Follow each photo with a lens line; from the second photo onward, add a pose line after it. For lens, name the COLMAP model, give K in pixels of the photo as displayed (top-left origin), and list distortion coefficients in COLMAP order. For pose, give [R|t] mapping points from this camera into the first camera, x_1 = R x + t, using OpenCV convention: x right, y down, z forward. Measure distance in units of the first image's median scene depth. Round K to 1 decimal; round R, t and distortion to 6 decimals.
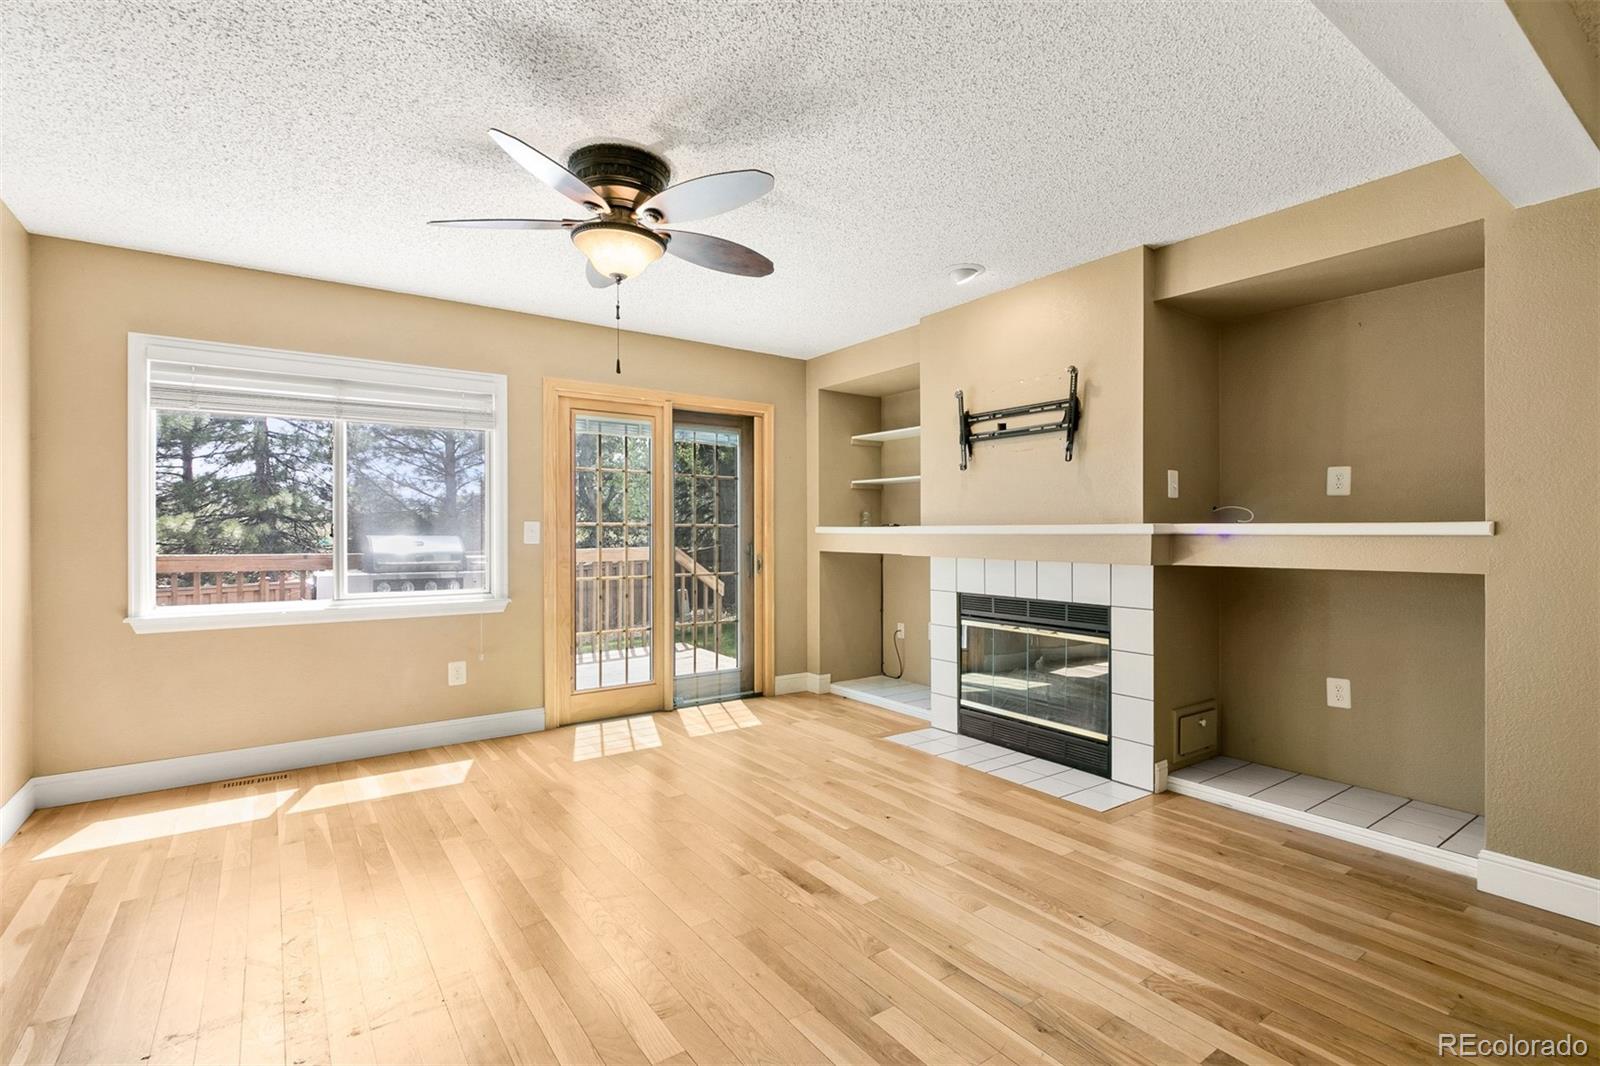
lens RADIAL K [[749.8, 0, 802.8], [0, 749.8, 534.9], [0, 0, 1]] dist [-0.002335, 0.002082]
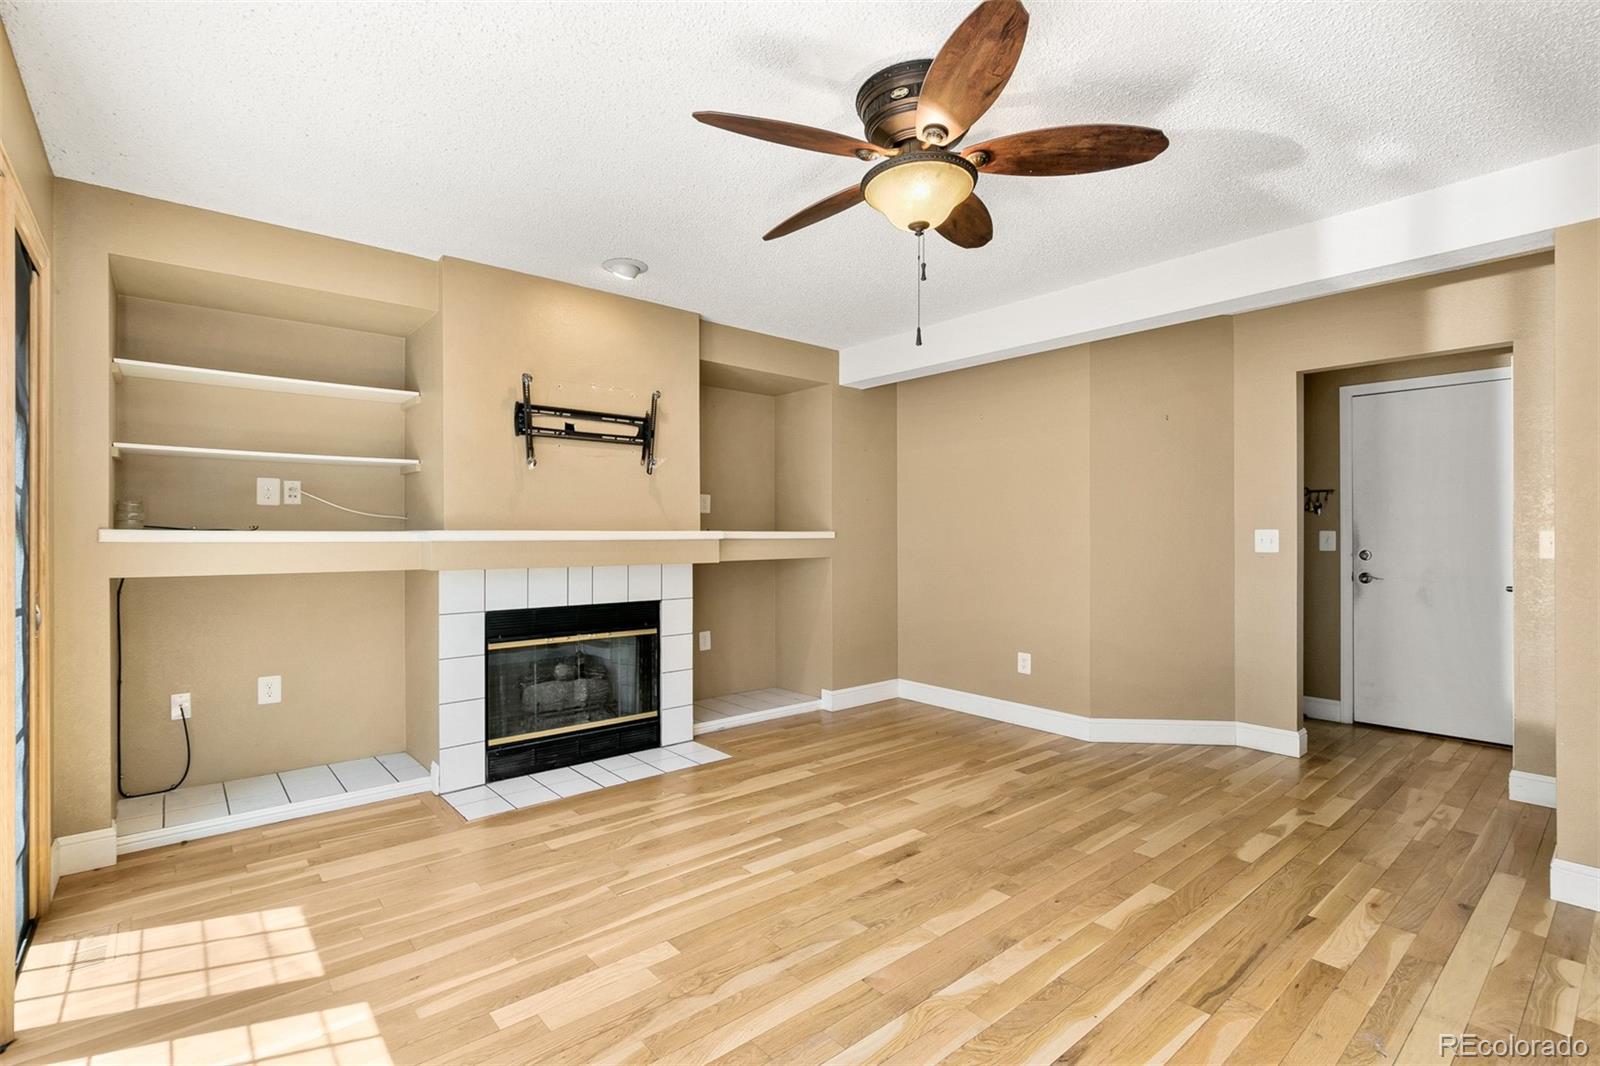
lens RADIAL K [[749.8, 0, 783.3], [0, 749.8, 525.3], [0, 0, 1]] dist [-0.002335, 0.002082]
pose [[-0.080482, 0.008113, 0.996723, -0.753312], [0.005224, 0.999957, -0.007718, -0.011412], [-0.996742, 0.004586, -0.080521, 0.869825]]
